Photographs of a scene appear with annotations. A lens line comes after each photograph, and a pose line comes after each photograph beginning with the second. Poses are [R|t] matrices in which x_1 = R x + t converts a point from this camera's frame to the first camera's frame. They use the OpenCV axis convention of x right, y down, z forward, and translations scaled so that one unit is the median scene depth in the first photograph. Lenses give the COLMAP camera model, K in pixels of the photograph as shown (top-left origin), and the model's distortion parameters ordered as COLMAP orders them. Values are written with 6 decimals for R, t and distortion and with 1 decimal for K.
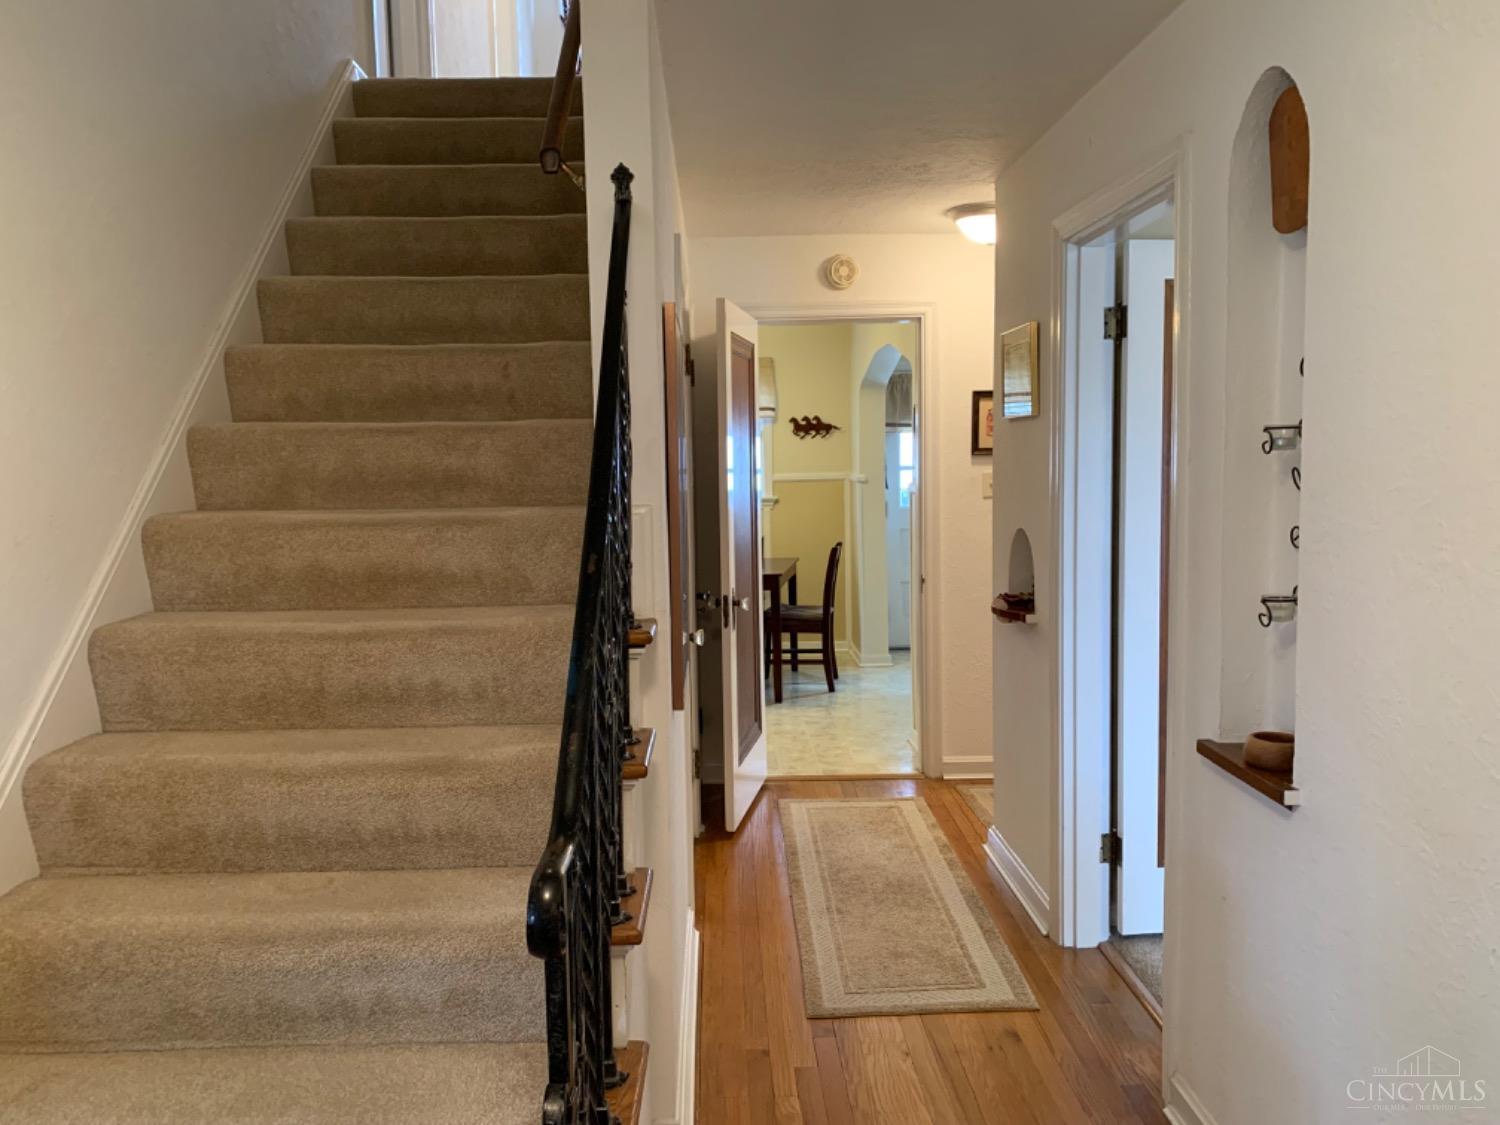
lens RADIAL K [[1148.1, 0, 749.5], [0, 1148.1, 555.0], [0, 0, 1]] dist [0.014818, 0.000431]
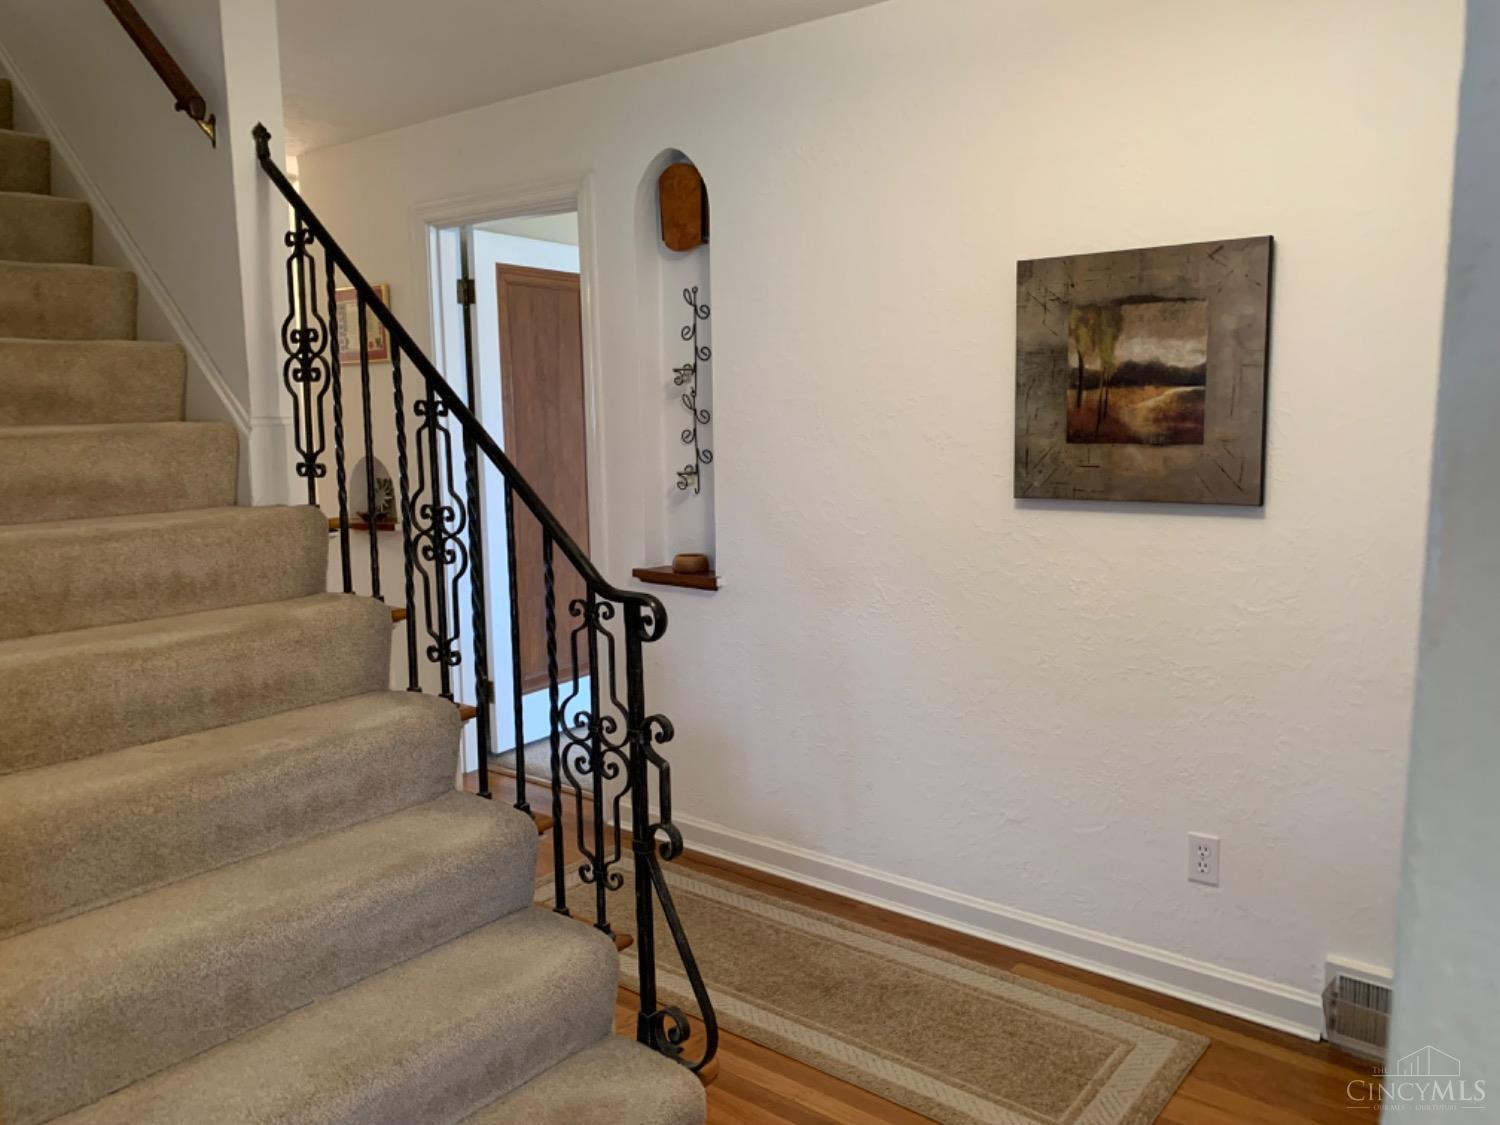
lens RADIAL K [[1148.1, 0, 747.4], [0, 1148.1, 561.8], [0, 0, 1]] dist [0.014818, 0.000431]
pose [[0.638592, -0.095534, 0.763593, -0.769381], [0.071517, 0.995338, 0.064717, 0.066358], [-0.766215, 0.013282, 0.642447, -0.133441]]
